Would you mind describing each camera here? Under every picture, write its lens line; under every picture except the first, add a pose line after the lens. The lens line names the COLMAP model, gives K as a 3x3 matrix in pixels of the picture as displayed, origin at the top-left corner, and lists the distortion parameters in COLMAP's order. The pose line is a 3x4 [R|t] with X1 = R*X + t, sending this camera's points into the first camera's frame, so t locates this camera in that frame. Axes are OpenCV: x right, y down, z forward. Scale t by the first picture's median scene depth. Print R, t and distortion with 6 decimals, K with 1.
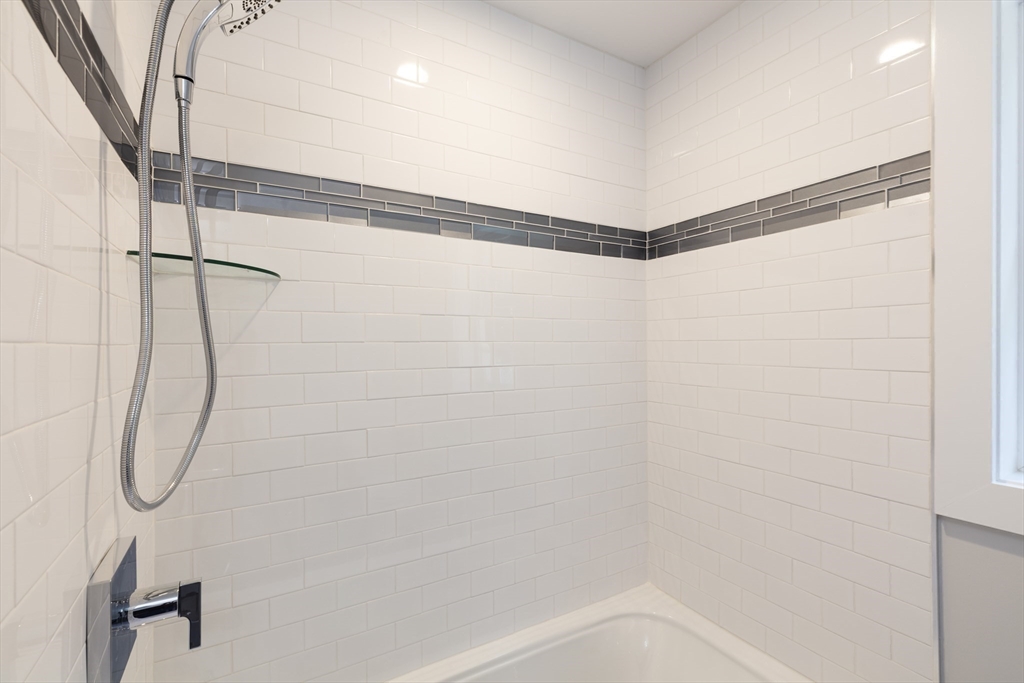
lens RADIAL K [[471.8, 0, 511.4], [0, 471.8, 346.7], [0, 0, 1]] dist [0.004627, -0.000296]
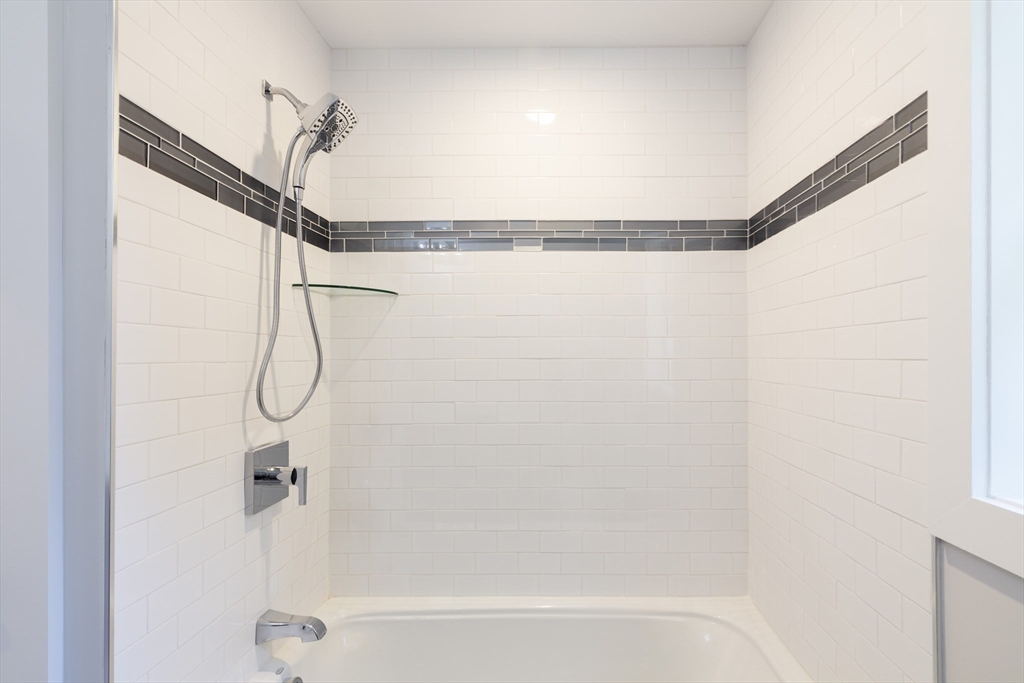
lens RADIAL K [[472.2, 0, 511.6], [0, 472.2, 353.2], [0, 0, 1]] dist [0.003802, -0.000352]
pose [[0.848596, 0.004378, -0.529023, 0.579841], [-0.006708, 0.999974, -0.002484, 0.039839], [0.528998, 0.005657, 0.848604, -0.057040]]
